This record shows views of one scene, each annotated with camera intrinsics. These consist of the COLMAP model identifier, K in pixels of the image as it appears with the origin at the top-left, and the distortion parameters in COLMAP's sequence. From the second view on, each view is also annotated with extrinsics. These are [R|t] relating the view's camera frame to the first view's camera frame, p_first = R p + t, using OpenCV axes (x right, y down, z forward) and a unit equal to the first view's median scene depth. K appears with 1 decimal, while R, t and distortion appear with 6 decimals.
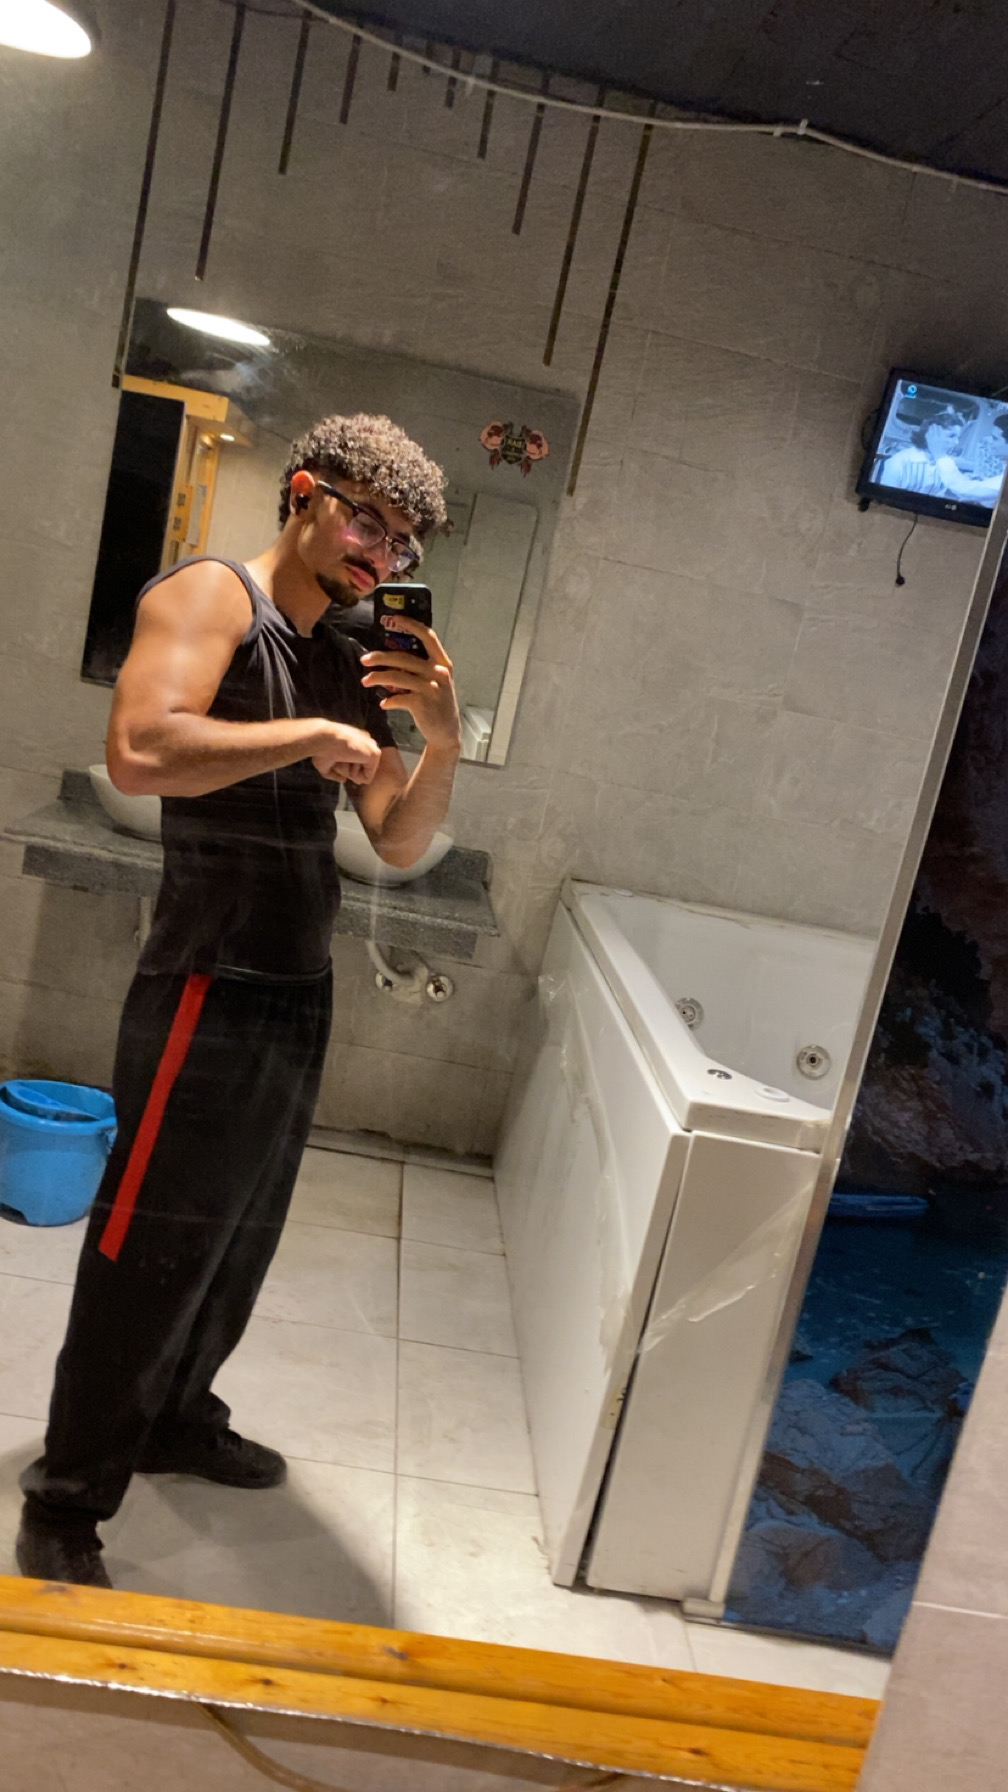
lens RADIAL K [[1405.2, 0, 512.6], [0, 1405.2, 899.1], [0, 0, 1]] dist [0.002686, -0.003907]
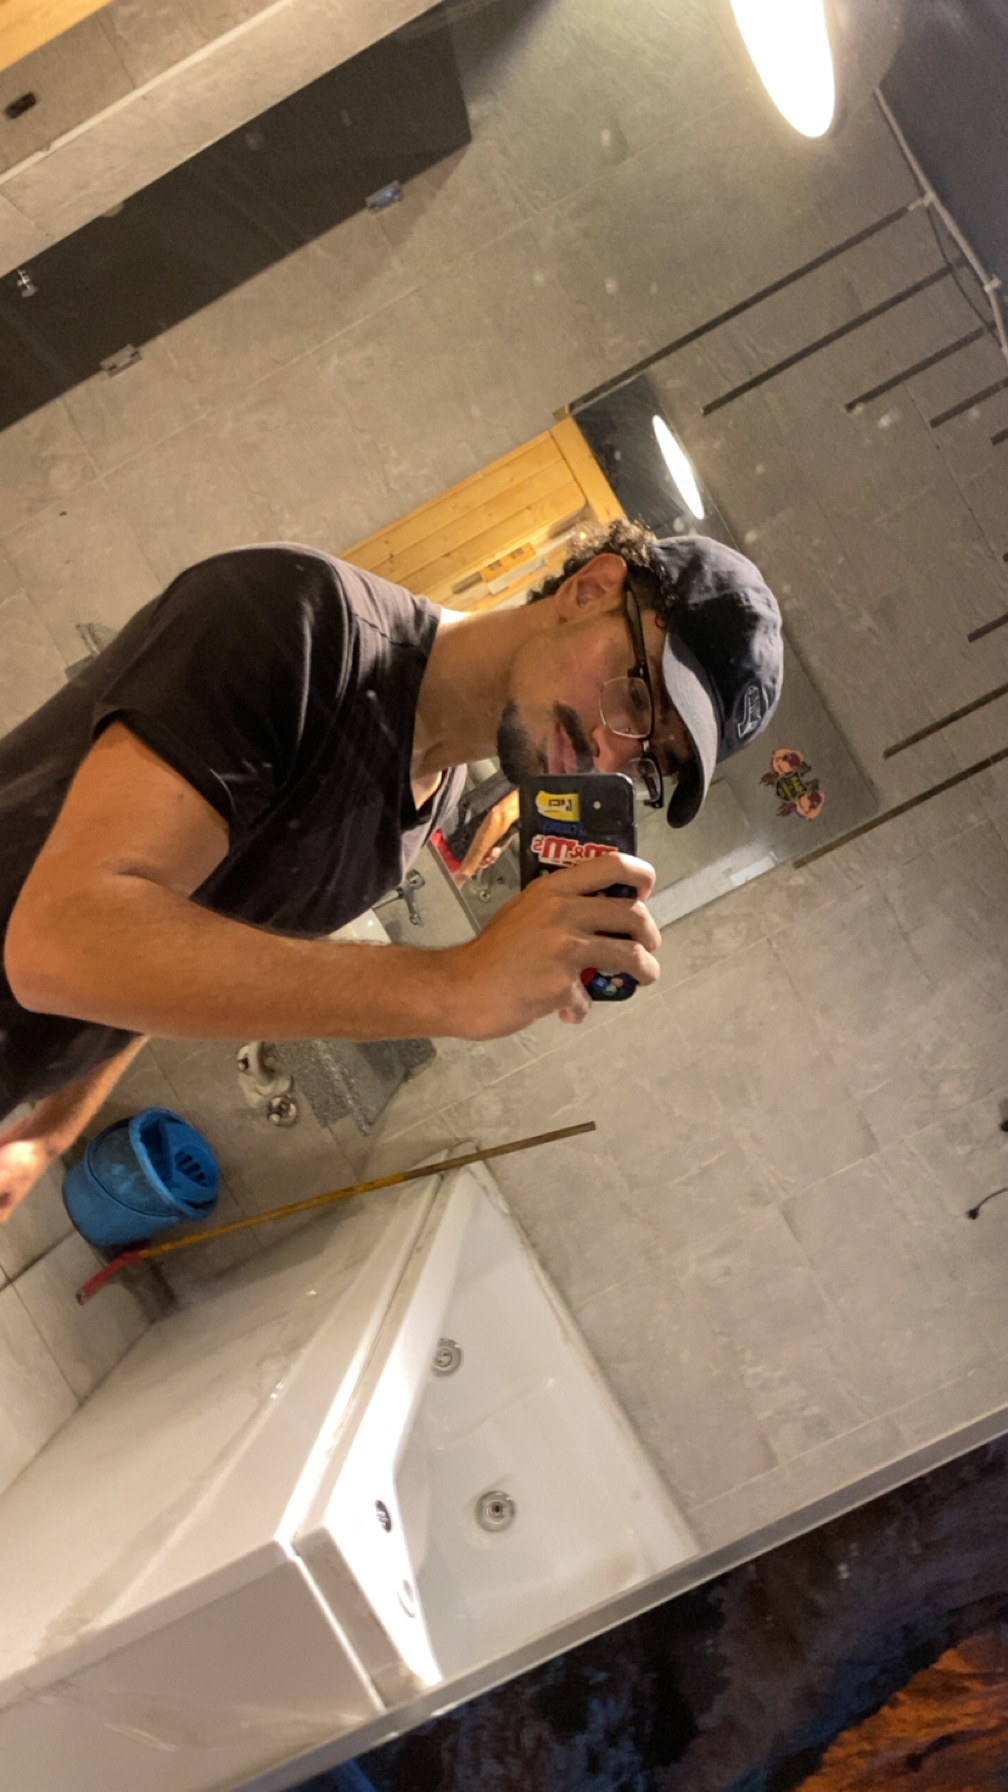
lens RADIAL K [[1406.3, 0, 504.0], [0, 1406.3, 896.0], [0, 0, 1]] dist [0.130002, -0.276007]
pose [[0.650706, 0.756924, -0.060405, -0.012027], [-0.758114, 0.643104, -0.108079, -0.037545], [-0.042961, 0.116121, 0.992305, 0.114934]]
